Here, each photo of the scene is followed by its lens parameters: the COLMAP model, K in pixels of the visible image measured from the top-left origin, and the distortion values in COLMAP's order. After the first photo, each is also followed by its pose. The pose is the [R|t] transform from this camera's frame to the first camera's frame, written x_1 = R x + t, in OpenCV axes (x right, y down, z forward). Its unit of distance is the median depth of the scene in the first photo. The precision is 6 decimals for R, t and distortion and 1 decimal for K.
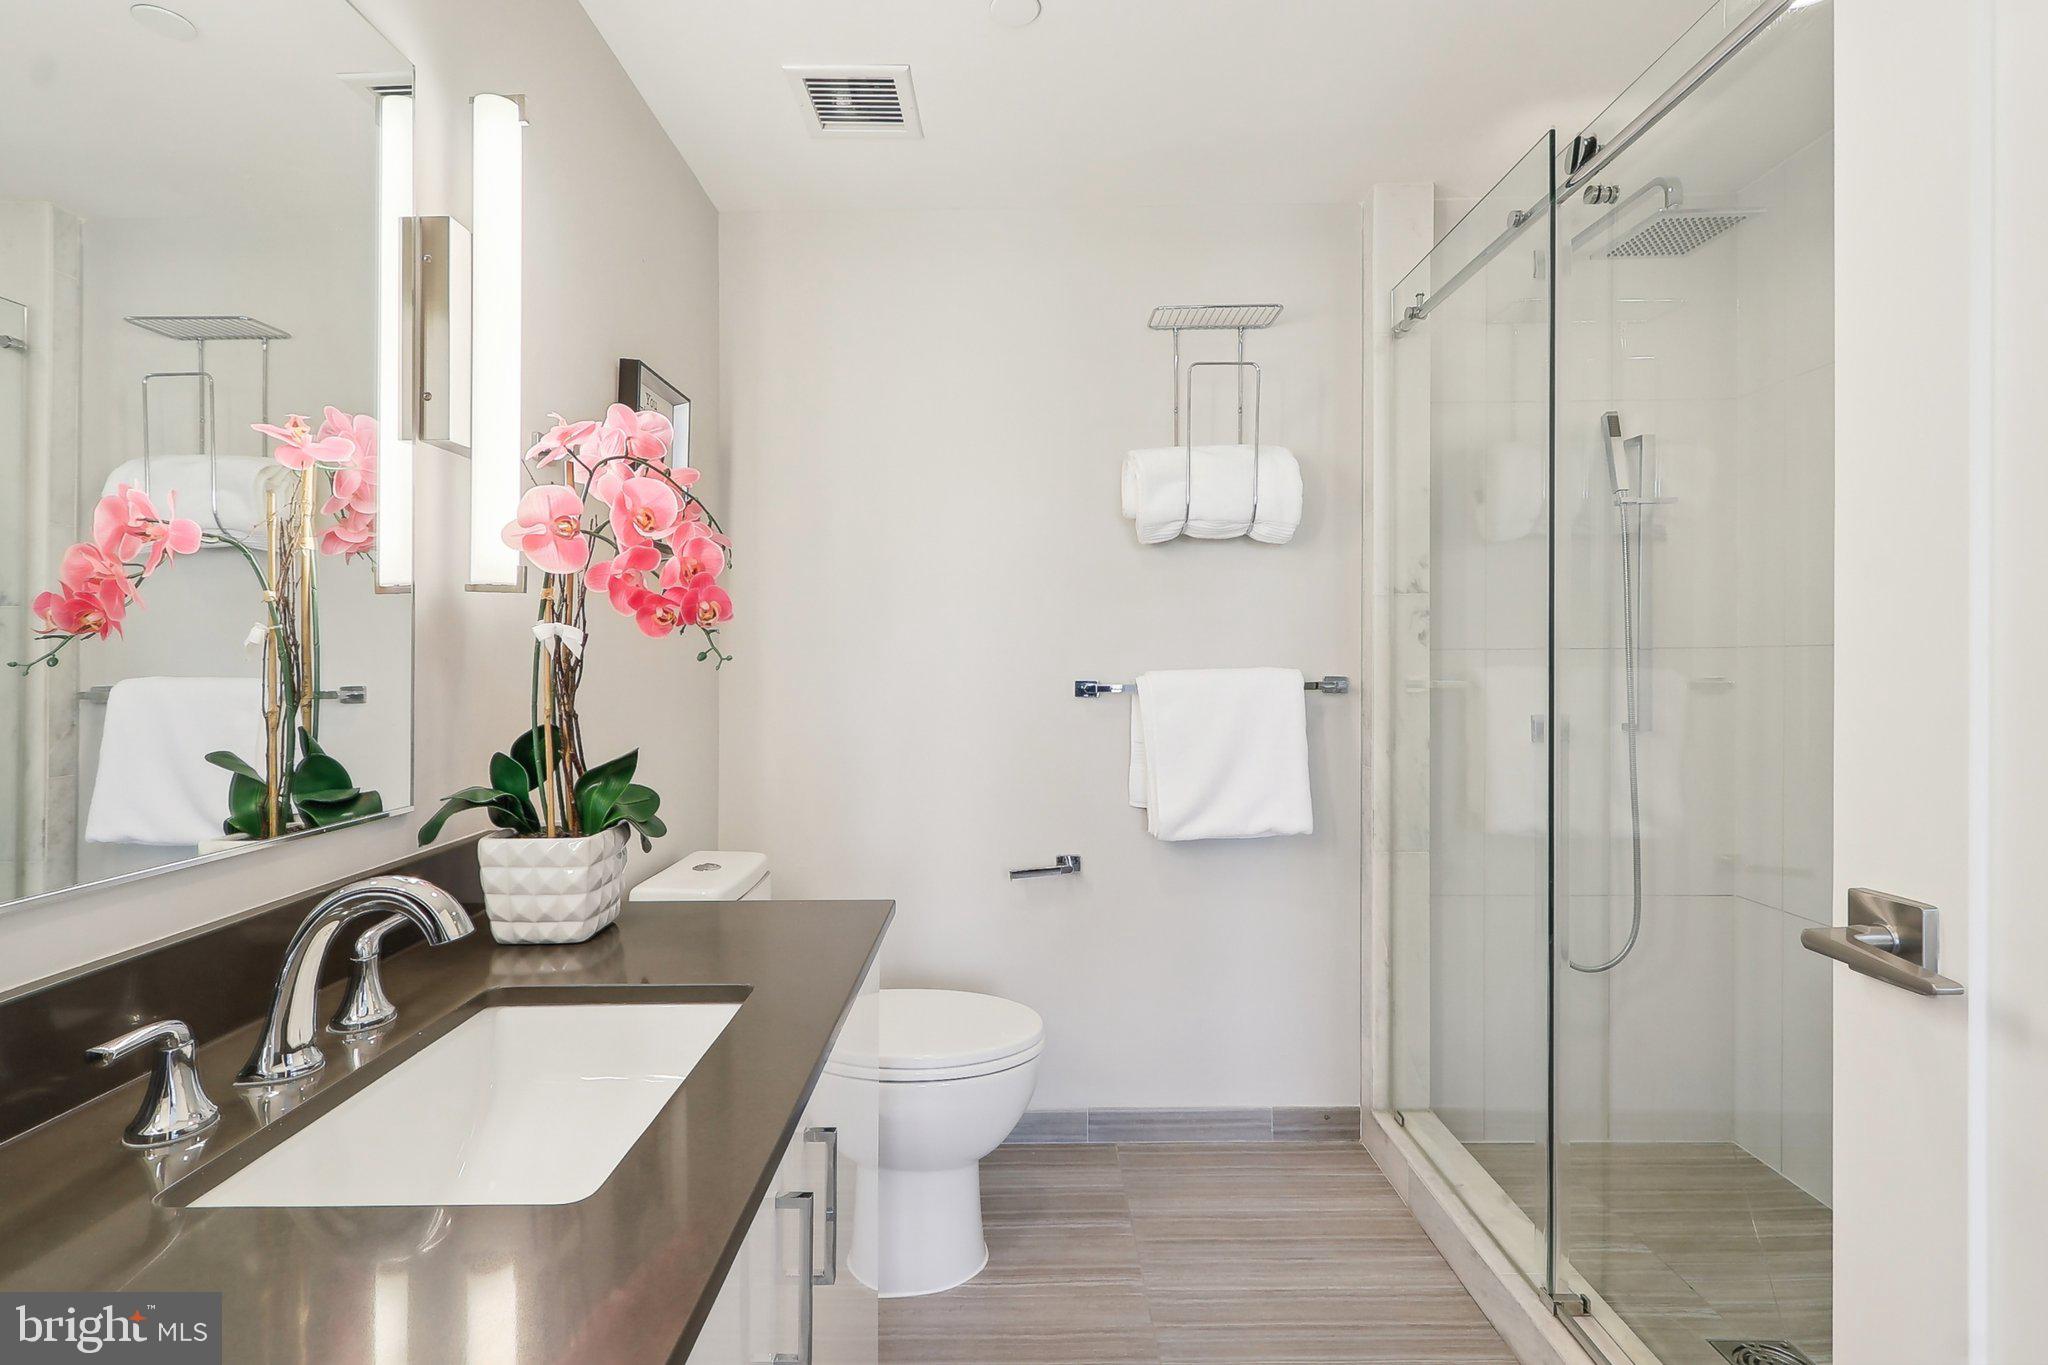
lens RADIAL K [[971.7, 0, 1013.2], [0, 971.7, 655.9], [0, 0, 1]] dist [-0.000610, -0.000866]
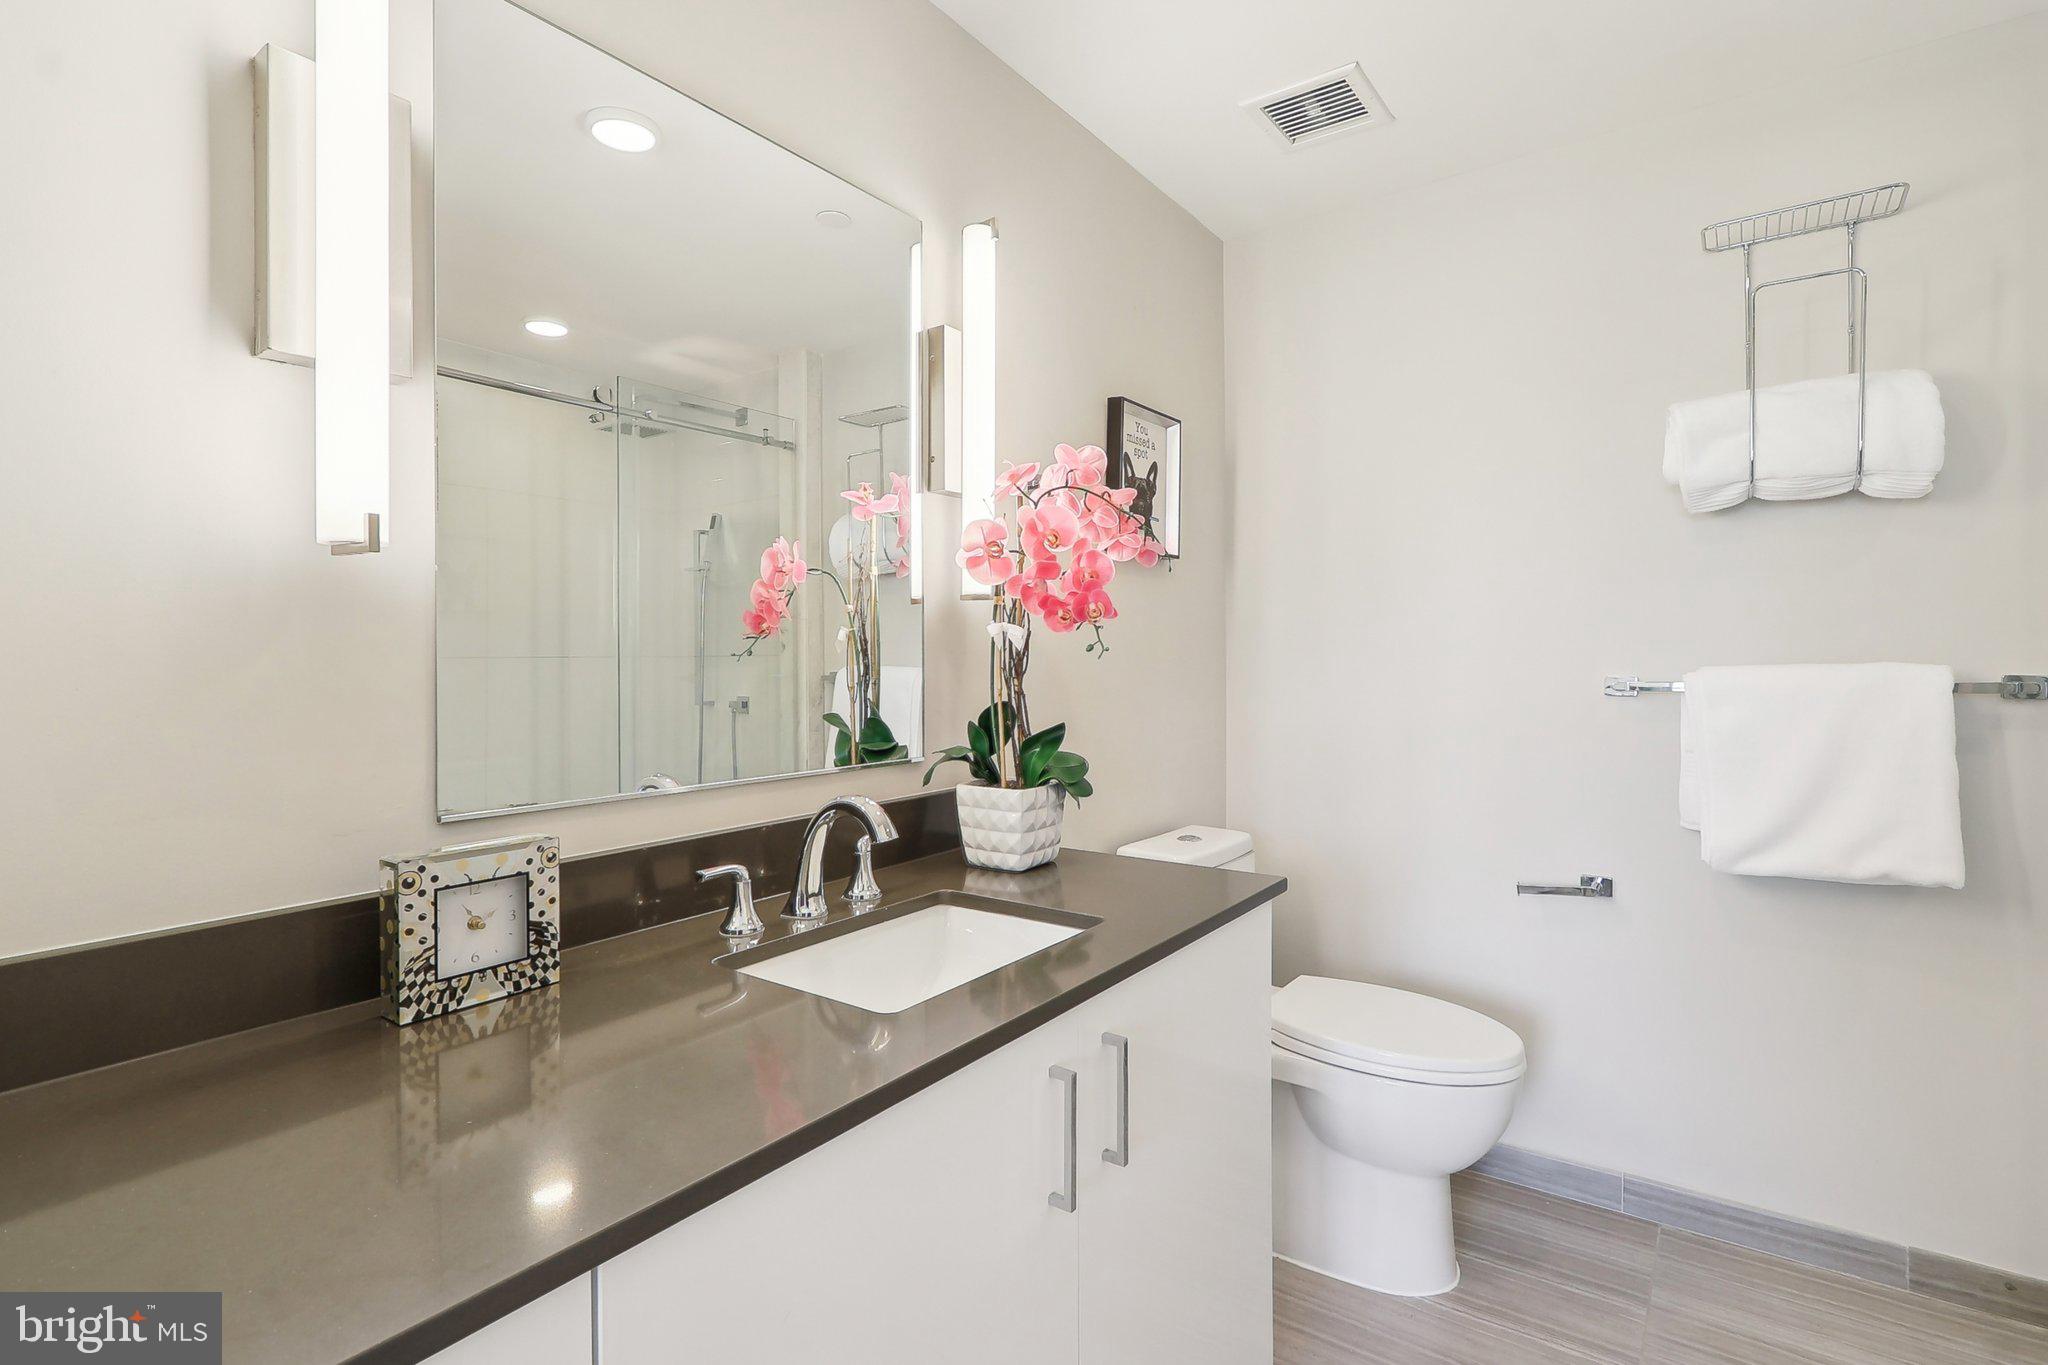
lens RADIAL K [[971.7, 0, 1013.2], [0, 971.7, 655.9], [0, 0, 1]] dist [-0.000610, -0.000866]
pose [[0.801962, 0.000750, -0.597374, 0.305083], [0.001370, 0.999994, 0.003096, 0.006108], [0.597373, -0.003301, 0.801957, -0.031881]]
